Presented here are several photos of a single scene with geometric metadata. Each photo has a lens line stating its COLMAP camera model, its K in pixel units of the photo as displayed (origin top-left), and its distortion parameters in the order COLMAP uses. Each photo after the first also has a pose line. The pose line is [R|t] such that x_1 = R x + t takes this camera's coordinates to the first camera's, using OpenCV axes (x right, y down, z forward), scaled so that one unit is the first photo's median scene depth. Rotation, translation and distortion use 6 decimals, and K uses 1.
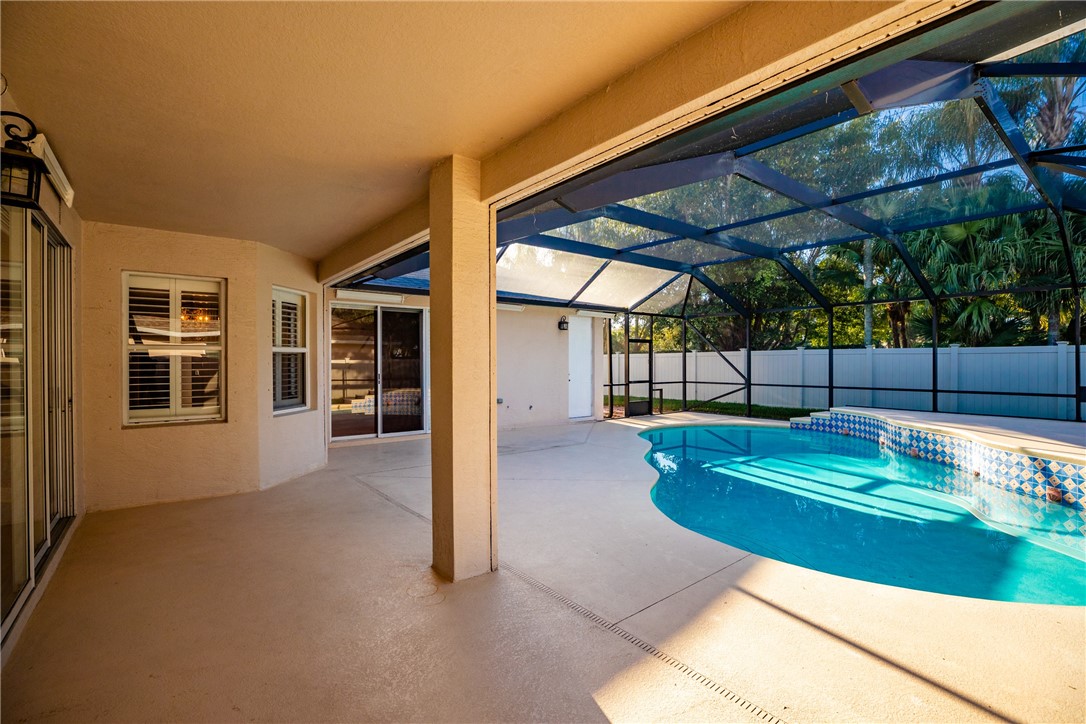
lens RADIAL K [[483.0, 0, 545.4], [0, 483.0, 362.7], [0, 0, 1]] dist [-0.044638, -0.000597]
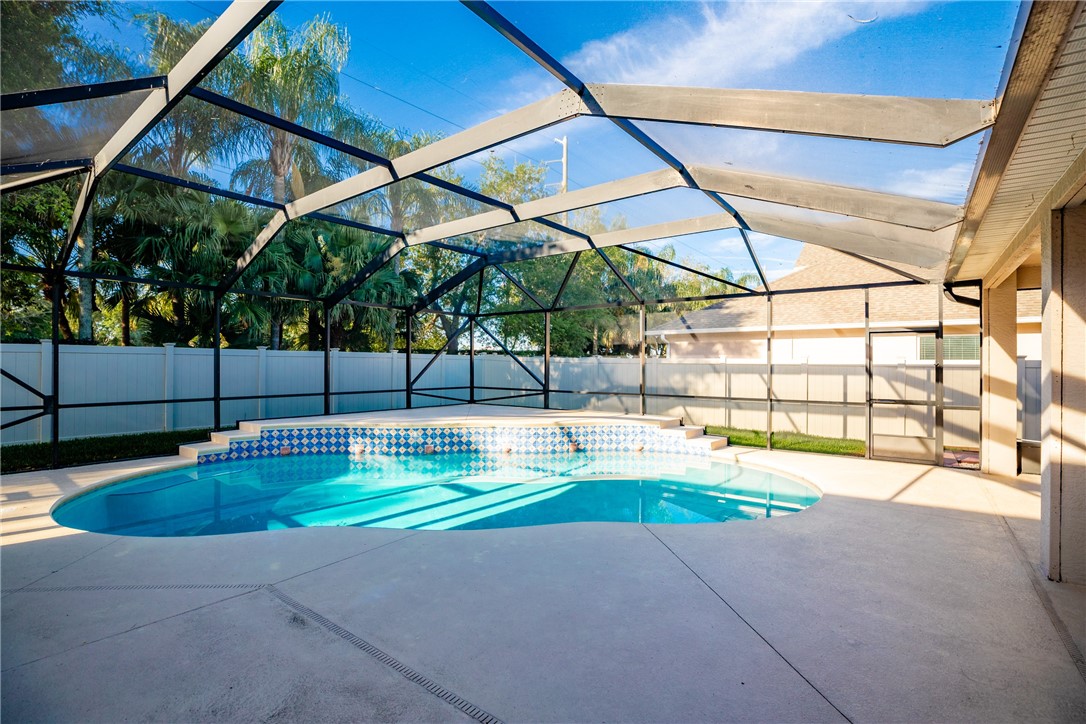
lens RADIAL K [[483.0, 0, 543.4], [0, 483.0, 363.1], [0, 0, 1]] dist [-0.044638, -0.000597]
pose [[-0.241553, 0.006004, 0.970369, -0.367619], [0.000725, 0.999982, -0.006006, 0.000761], [-0.970387, -0.000747, -0.241553, 1.071654]]
